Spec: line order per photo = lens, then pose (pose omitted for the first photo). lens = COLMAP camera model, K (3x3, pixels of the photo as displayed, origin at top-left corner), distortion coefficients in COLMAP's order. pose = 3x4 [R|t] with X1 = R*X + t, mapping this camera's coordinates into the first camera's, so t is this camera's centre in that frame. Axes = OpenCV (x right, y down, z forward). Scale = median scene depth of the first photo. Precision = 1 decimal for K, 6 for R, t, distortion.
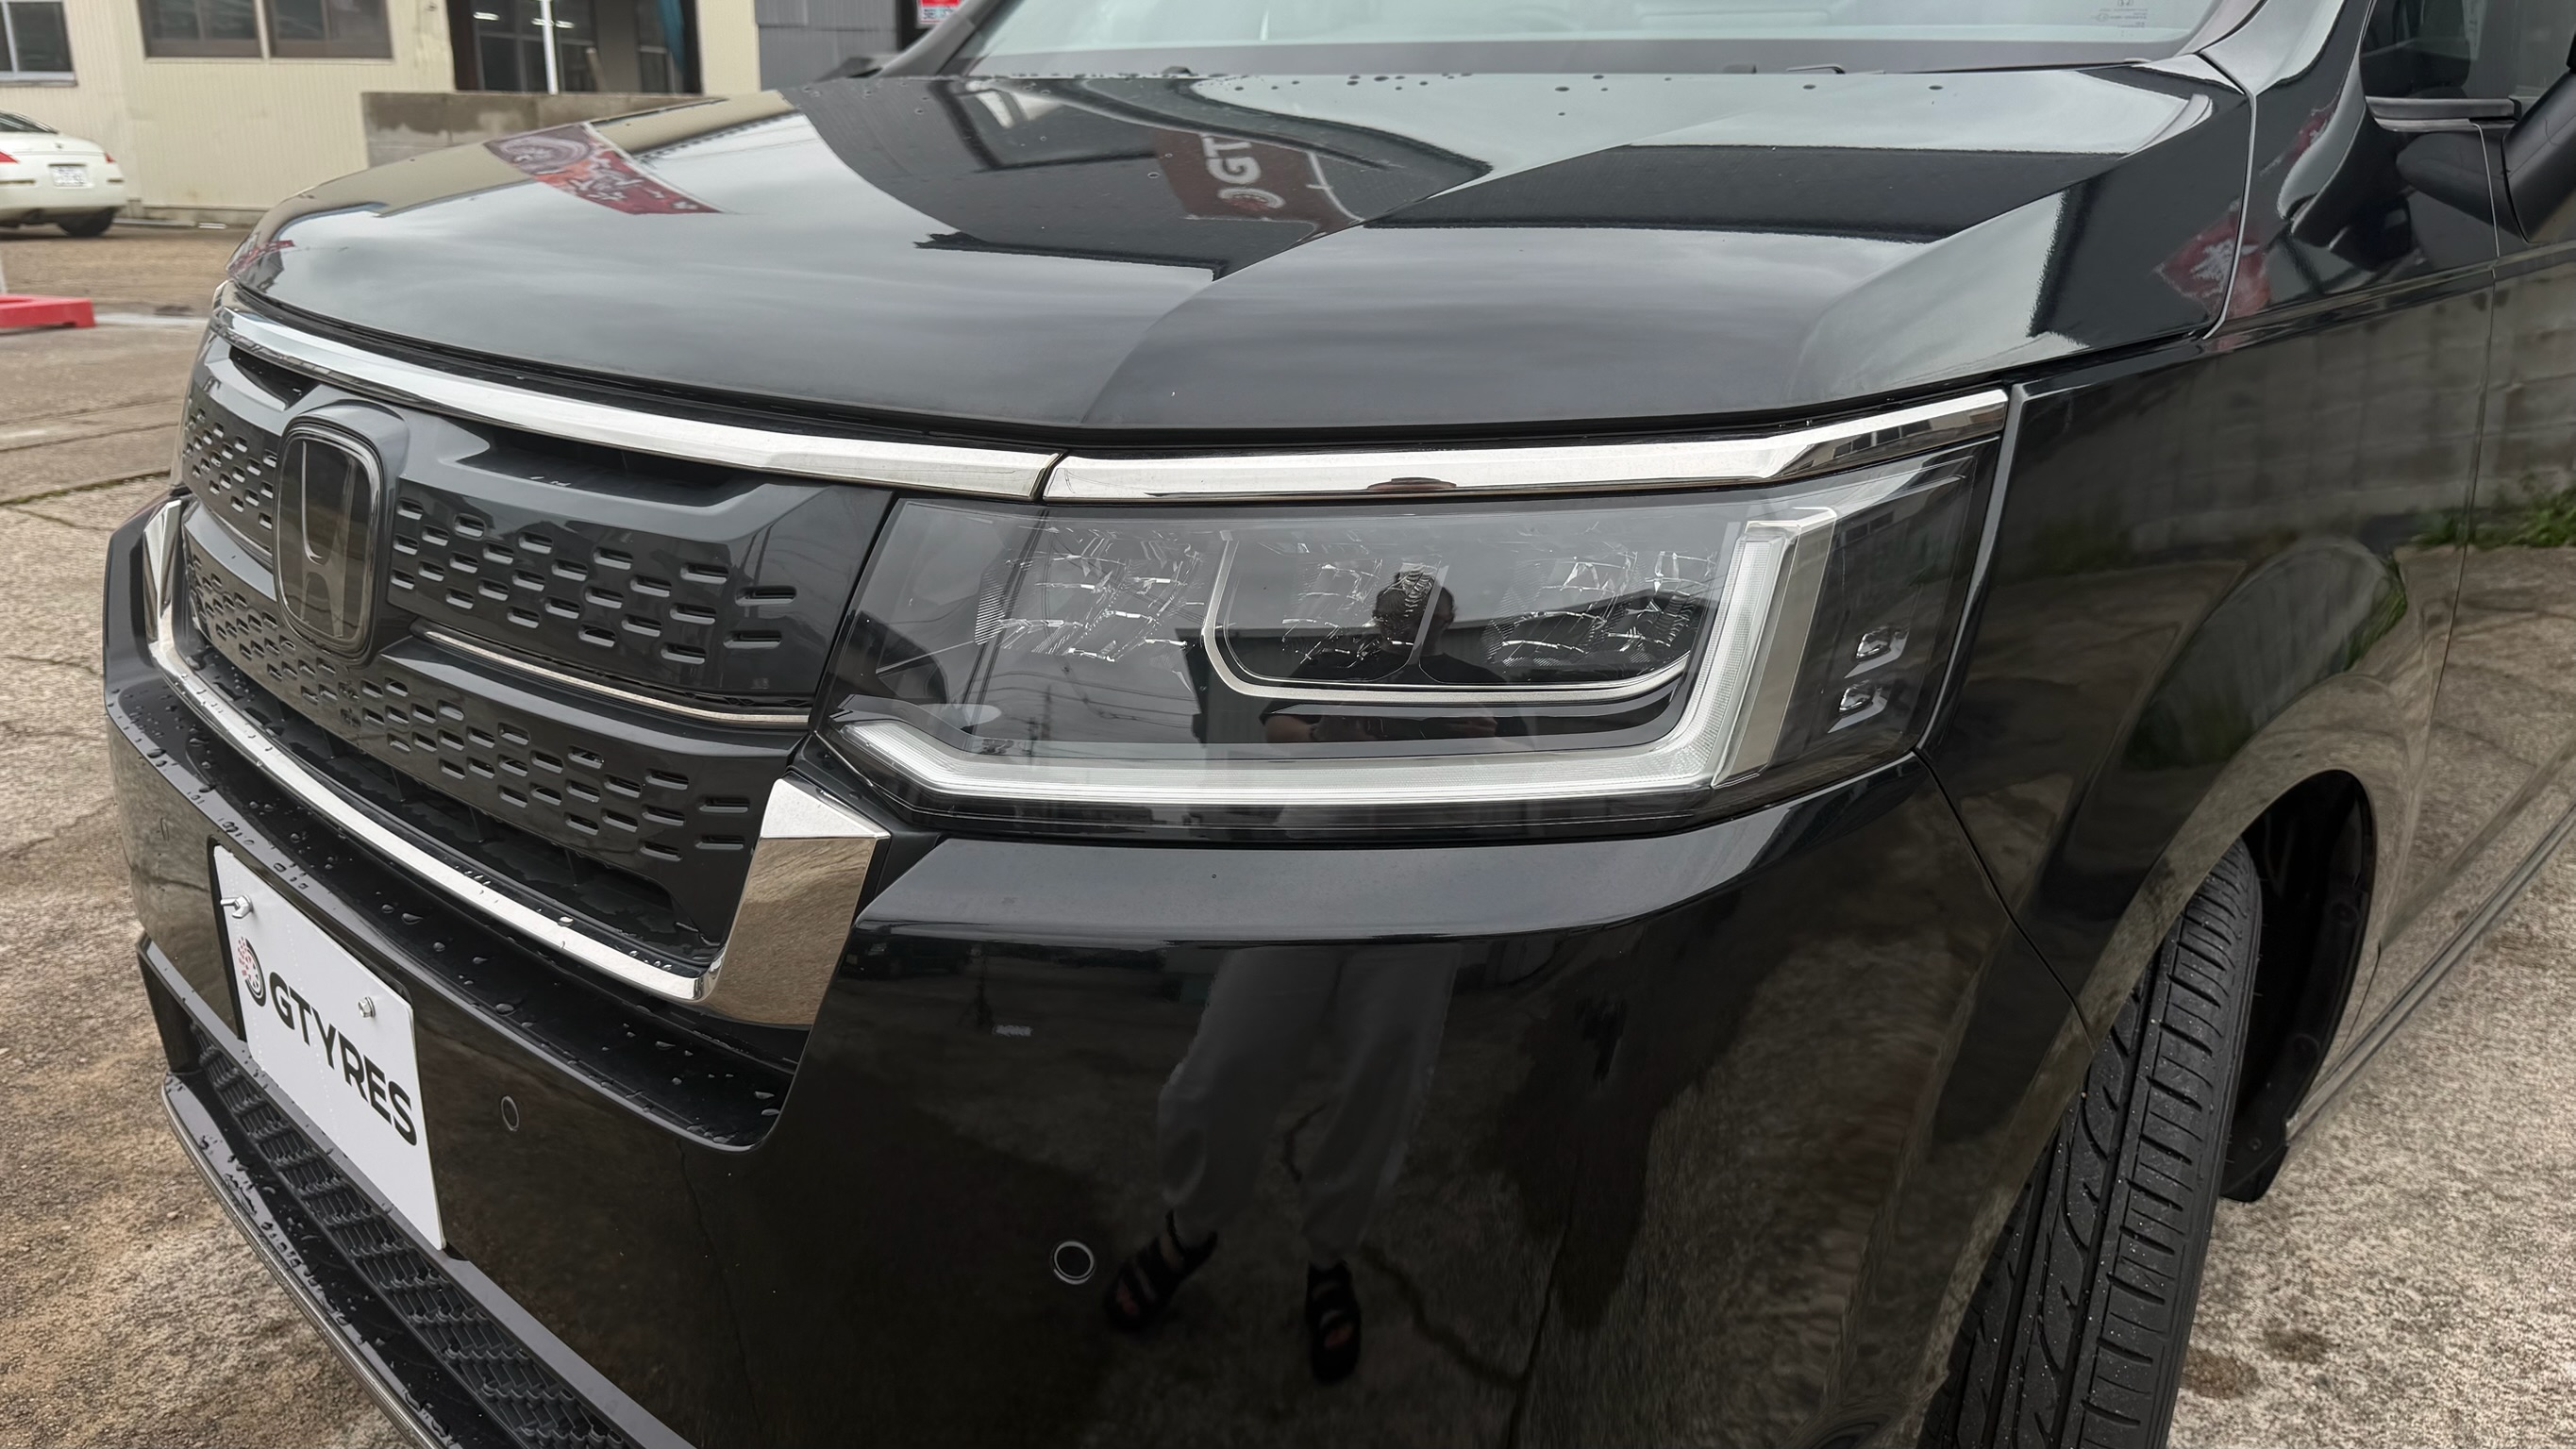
lens RADIAL K [[1819.3, 0, 1288.0], [0, 1819.3, 724.5], [0, 0, 1]] dist [-0.011967, -0.004195]
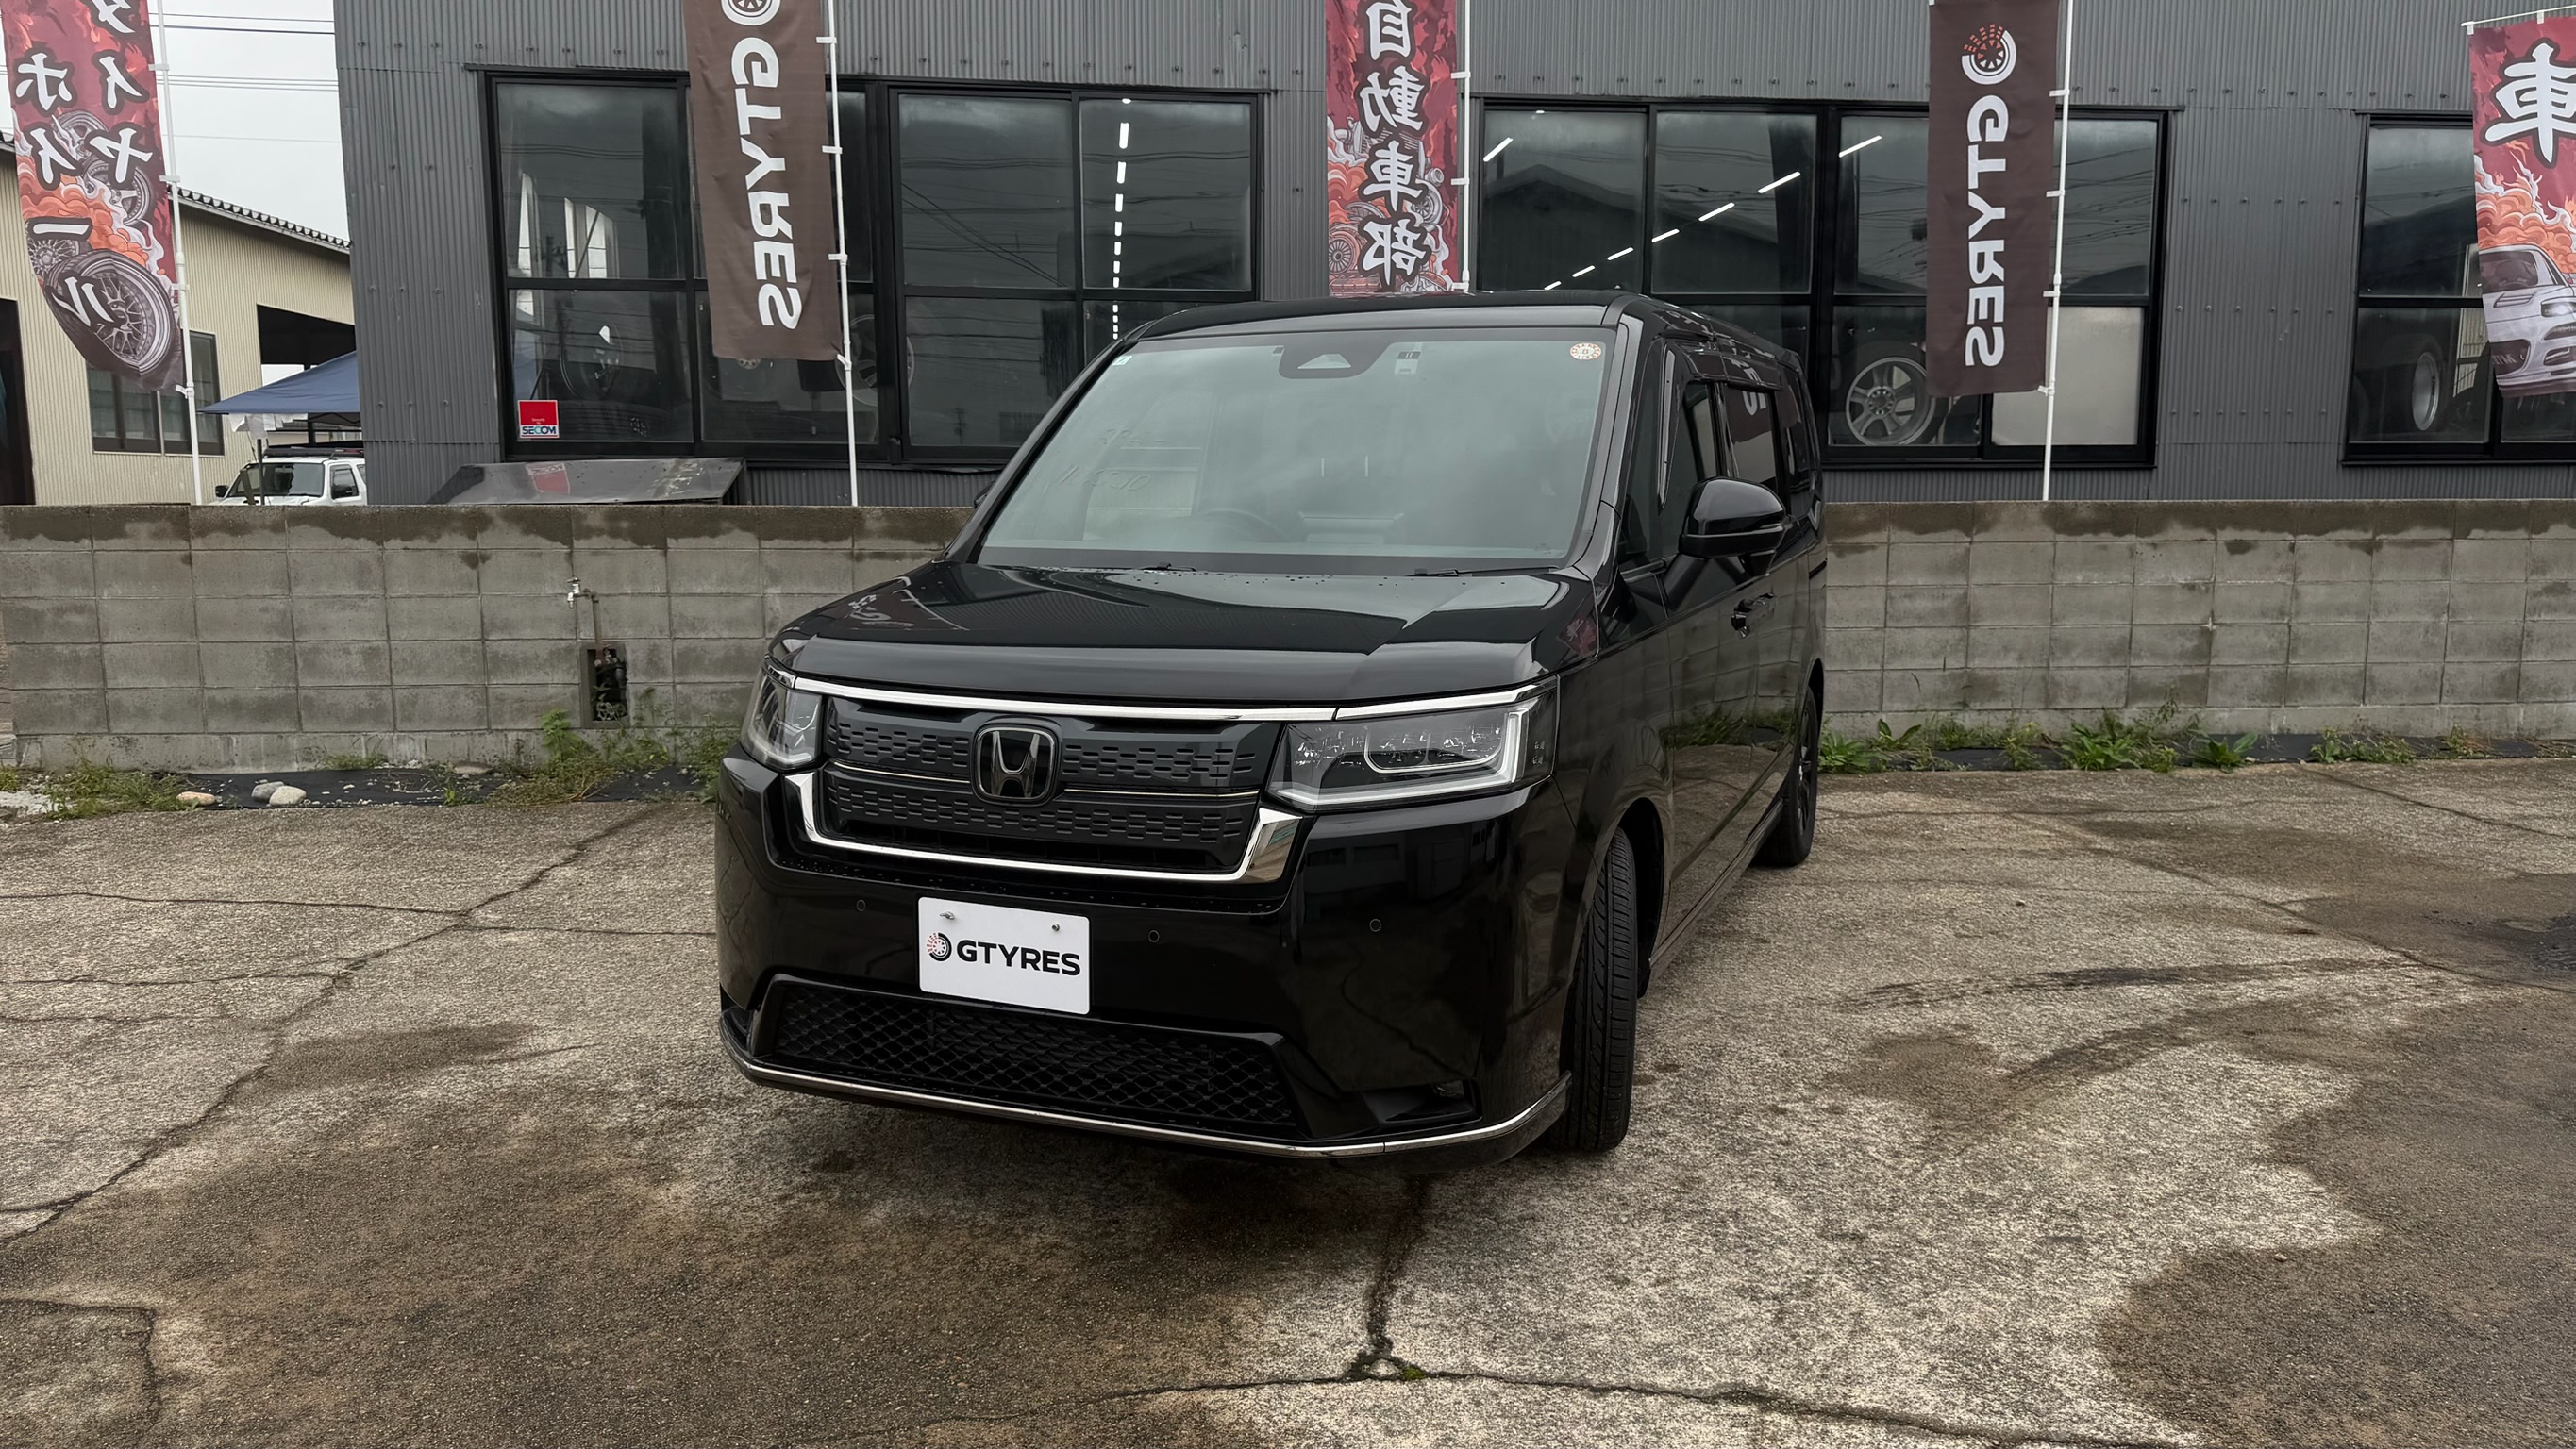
lens RADIAL K [[1874.5, 0, 1288.0], [0, 1874.5, 724.5], [0, 0, 1]] dist [0.045933, 0.008470]
pose [[0.927950, -0.069774, 0.366115, -1.198433], [0.131887, 0.980234, -0.147468, 0.319496], [-0.348589, 0.185129, 0.918811, -1.813713]]
